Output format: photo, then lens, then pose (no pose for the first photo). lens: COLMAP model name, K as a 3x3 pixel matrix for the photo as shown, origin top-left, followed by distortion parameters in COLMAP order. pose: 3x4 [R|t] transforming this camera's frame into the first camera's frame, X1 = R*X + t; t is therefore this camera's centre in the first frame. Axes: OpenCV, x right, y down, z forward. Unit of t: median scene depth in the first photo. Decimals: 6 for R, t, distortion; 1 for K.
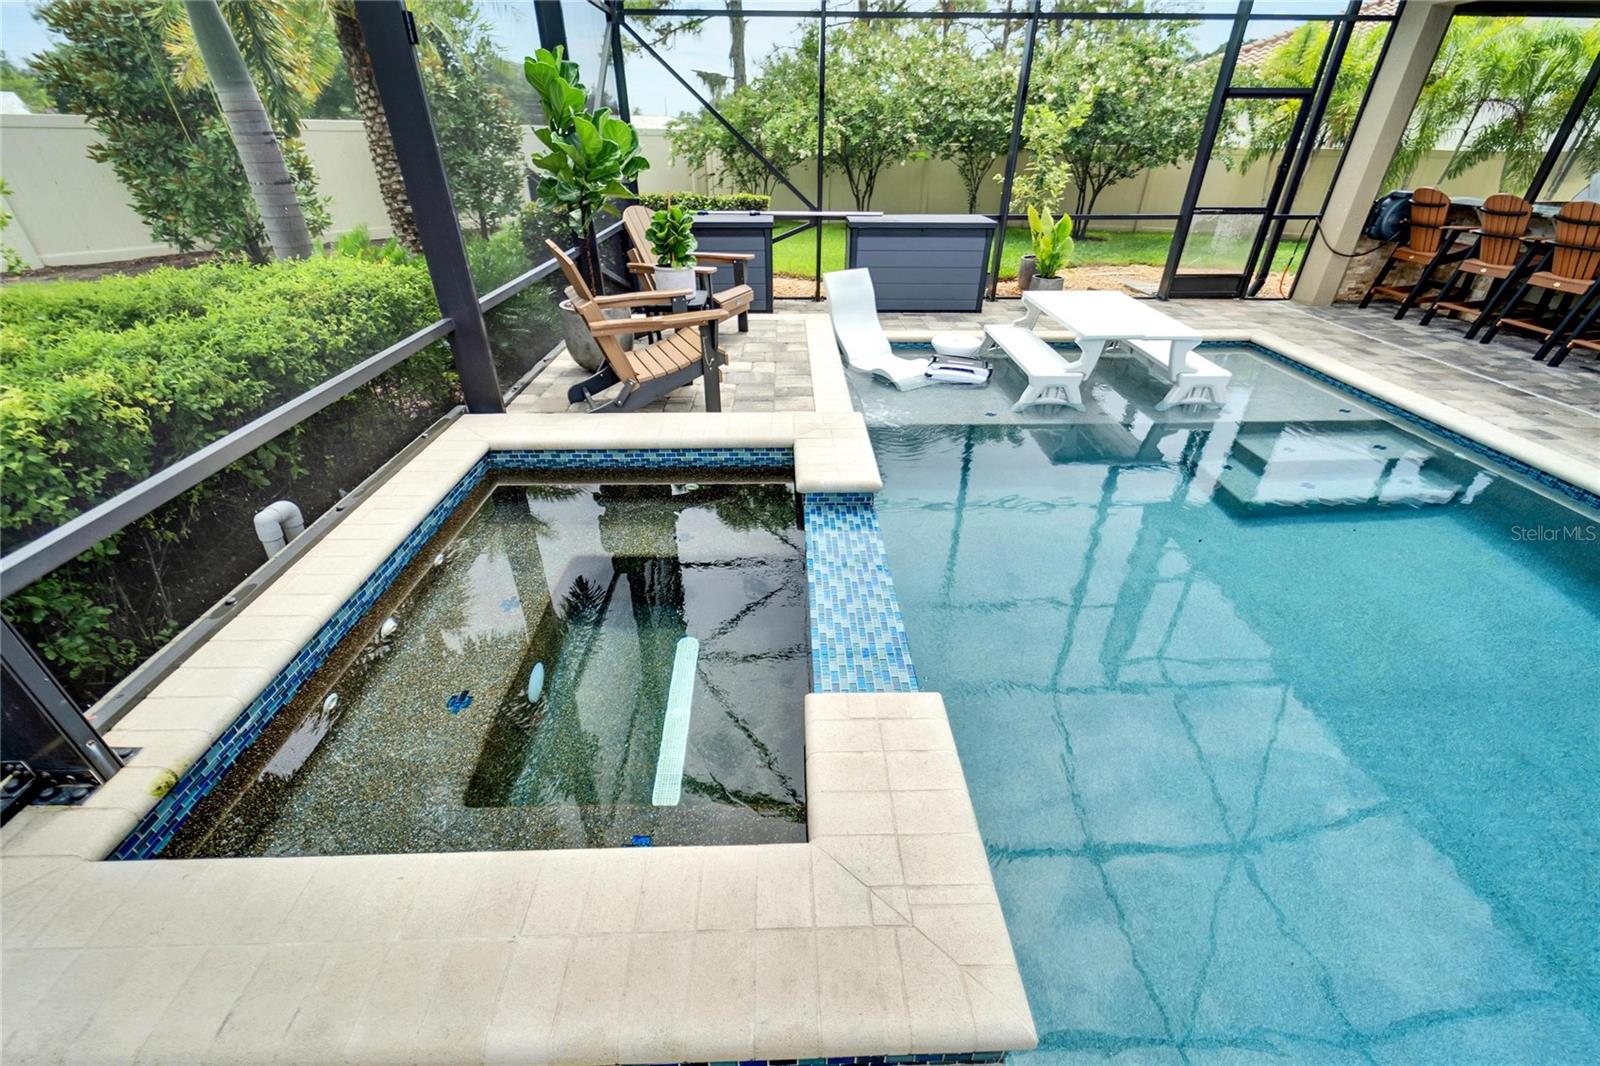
lens RADIAL K [[660.0, 0, 800.1], [0, 660.0, 534.5], [0, 0, 1]] dist [0.001719, -0.001012]
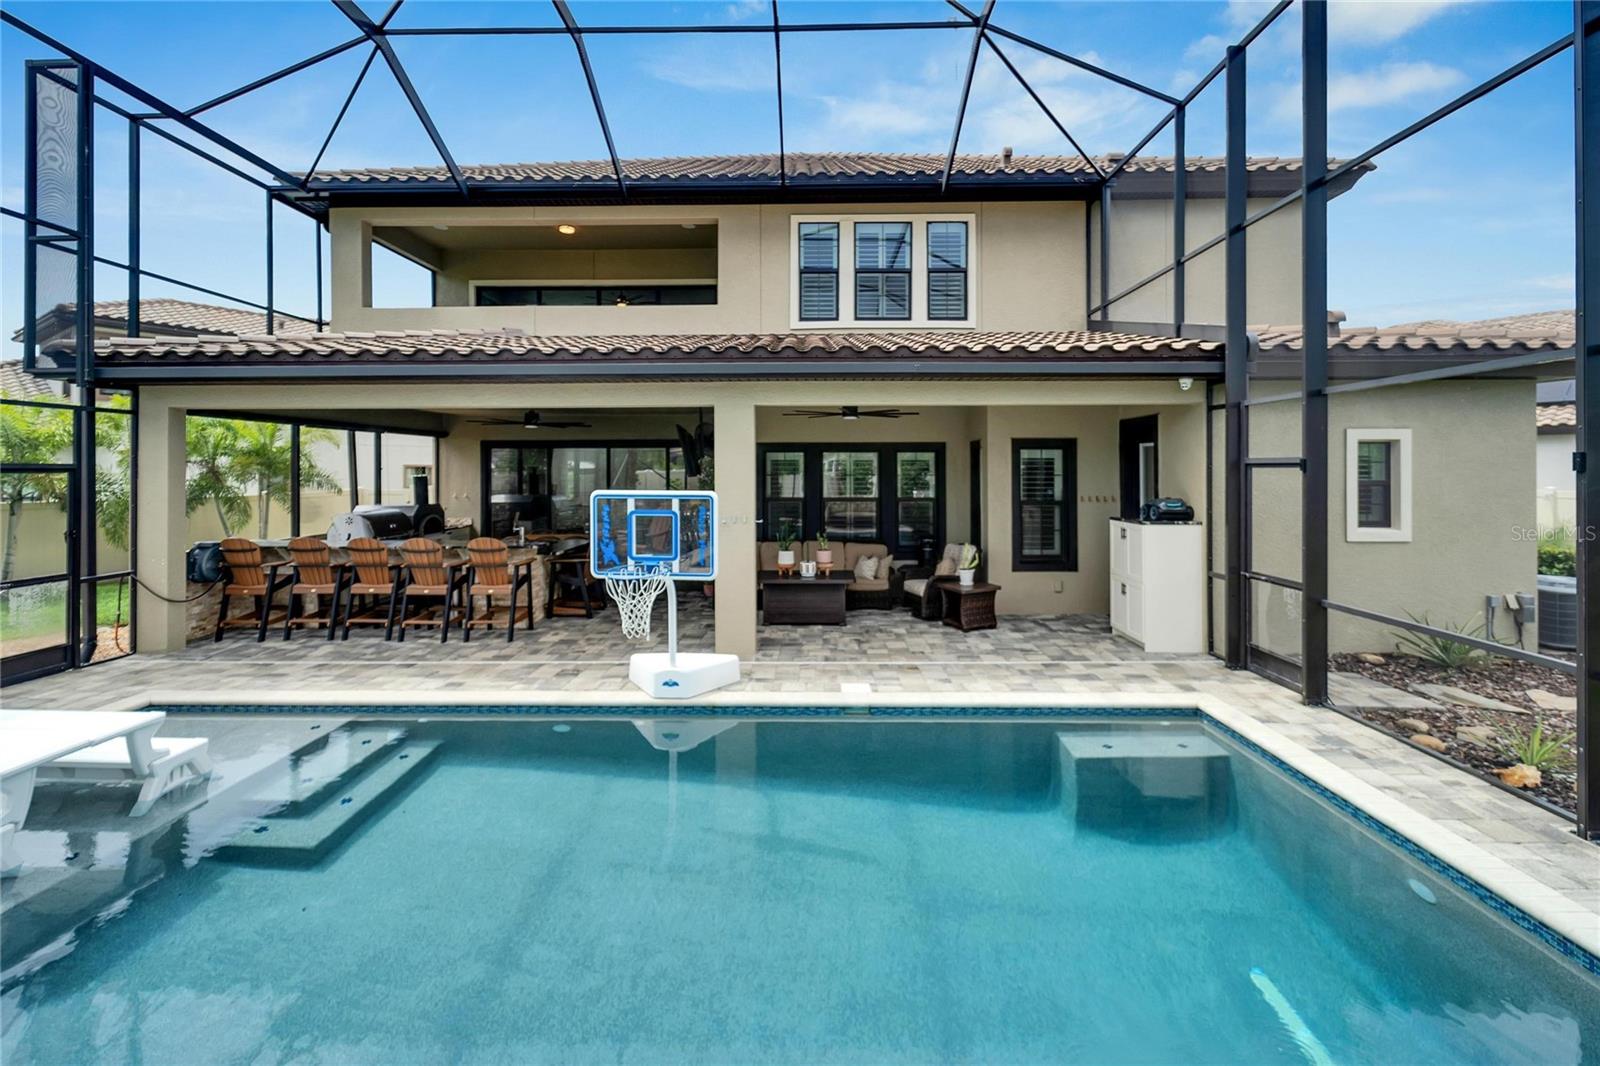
lens RADIAL K [[660.0, 0, 796.6], [0, 660.0, 475.6], [0, 0, 1]] dist [0.001719, -0.001012]
pose [[0.044604, -0.011020, 0.998944, -0.152854], [0.522721, 0.852390, -0.013937, -0.076039], [-0.851336, 0.522790, 0.043781, 0.041554]]
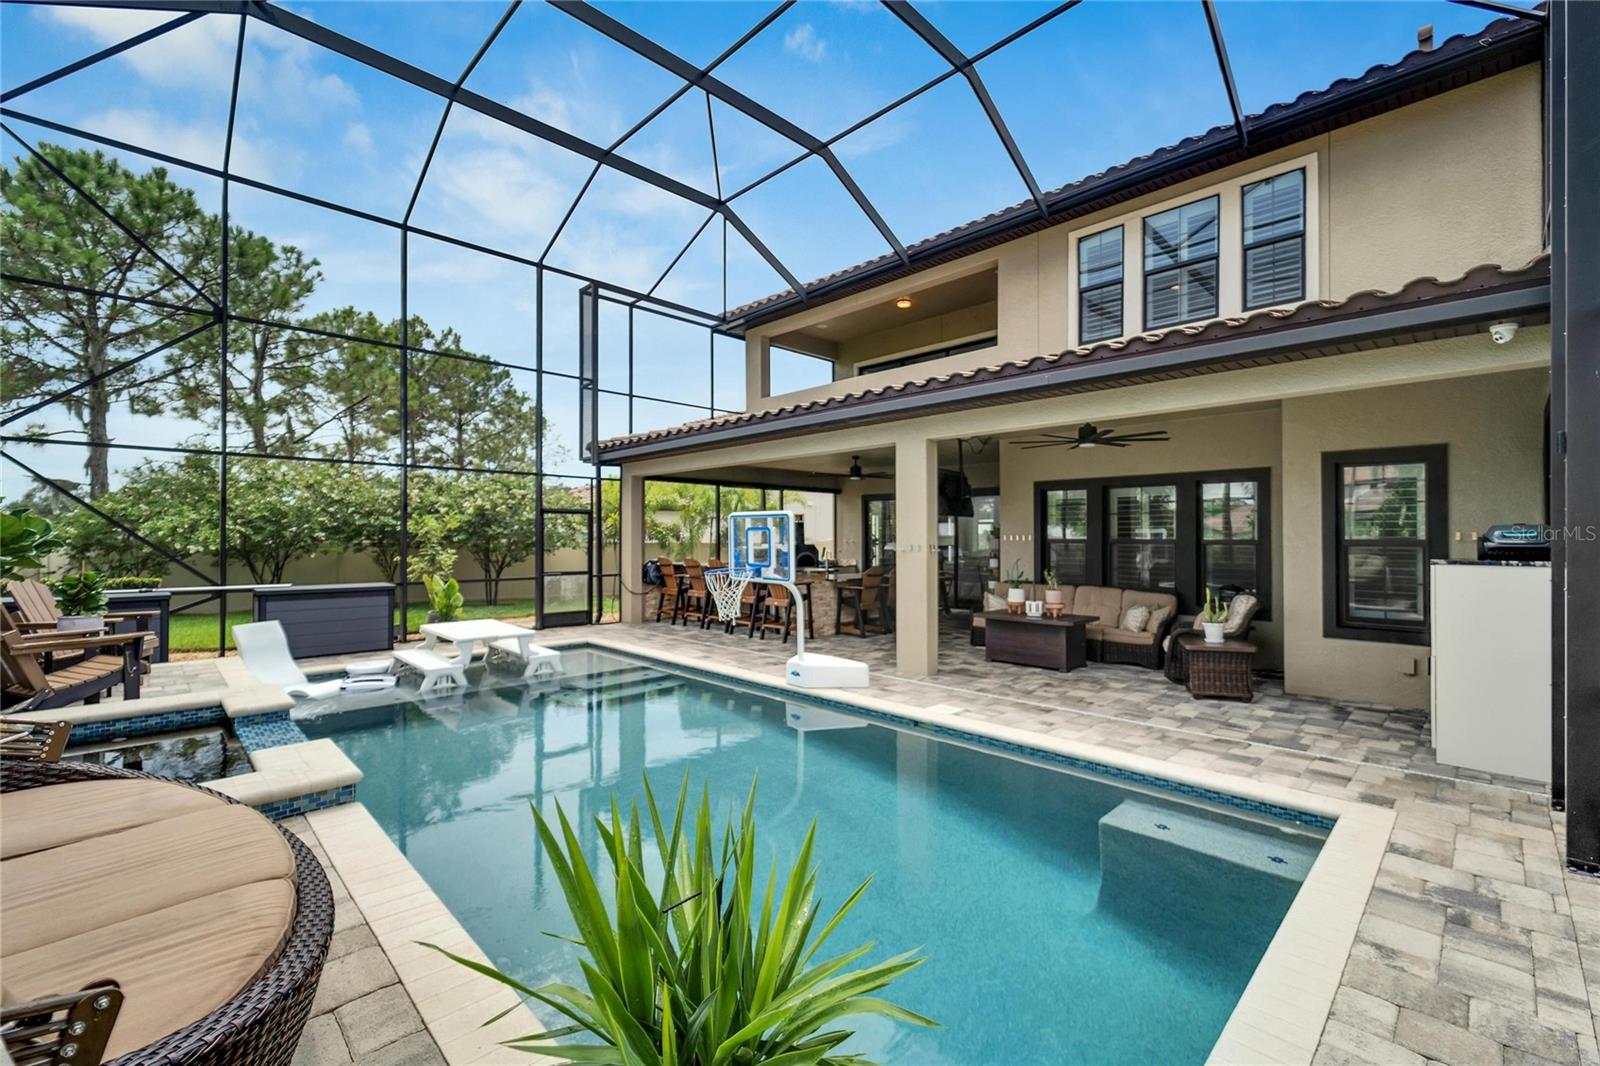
lens RADIAL K [[660.0, 0, 793.9], [0, 660.0, 538.6], [0, 0, 1]] dist [0.001719, -0.001012]
pose [[0.727131, -0.003261, 0.686491, -0.036388], [0.357851, 0.855183, -0.374972, 0.226259], [-0.585853, 0.518315, 0.622997, -0.347084]]
